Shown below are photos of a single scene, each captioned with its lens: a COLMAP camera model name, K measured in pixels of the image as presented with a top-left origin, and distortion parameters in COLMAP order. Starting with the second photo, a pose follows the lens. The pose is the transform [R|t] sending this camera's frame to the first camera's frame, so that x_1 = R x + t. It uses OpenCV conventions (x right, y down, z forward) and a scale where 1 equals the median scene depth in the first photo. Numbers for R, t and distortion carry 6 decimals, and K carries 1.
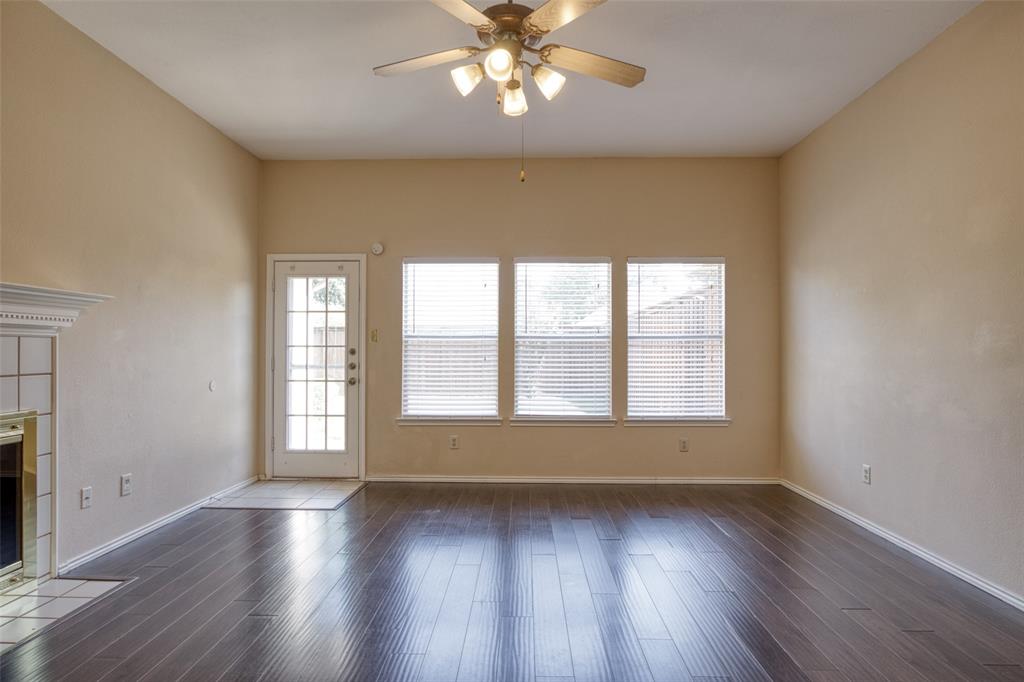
lens RADIAL K [[547.3, 0, 511.6], [0, 547.3, 343.7], [0, 0, 1]] dist [-0.021859, 0.007168]
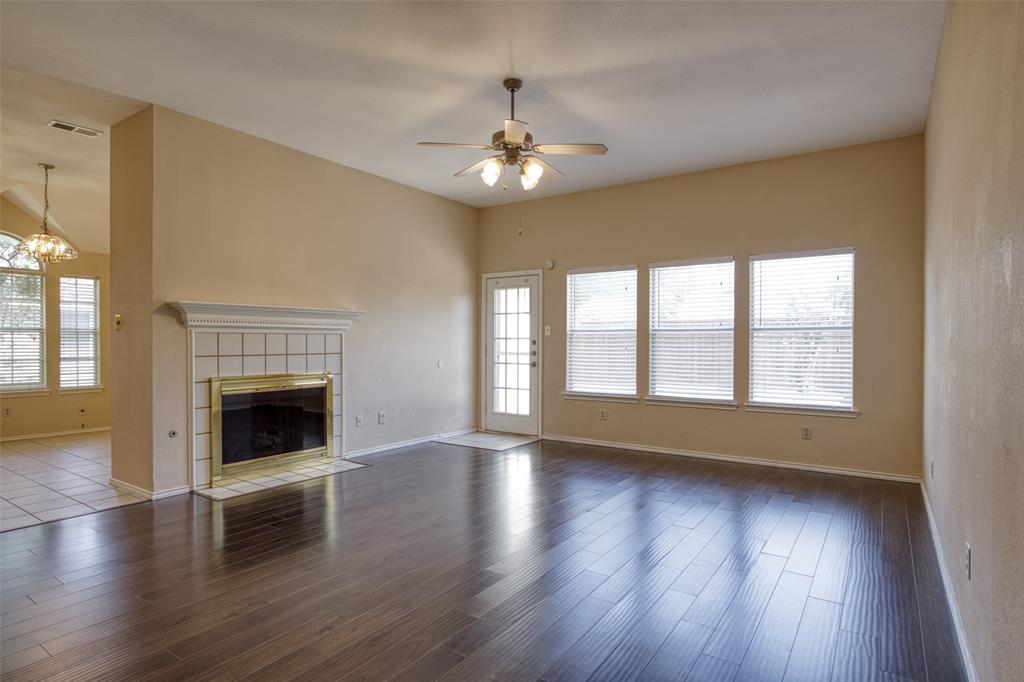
lens RADIAL K [[547.3, 0, 510.1], [0, 547.3, 341.8], [0, 0, 1]] dist [-0.021859, 0.007168]
pose [[0.836230, 0.000171, -0.548379, 0.403616], [0.006085, 0.999935, 0.009590, -0.000111], [0.548345, -0.011357, 0.836175, -0.164650]]
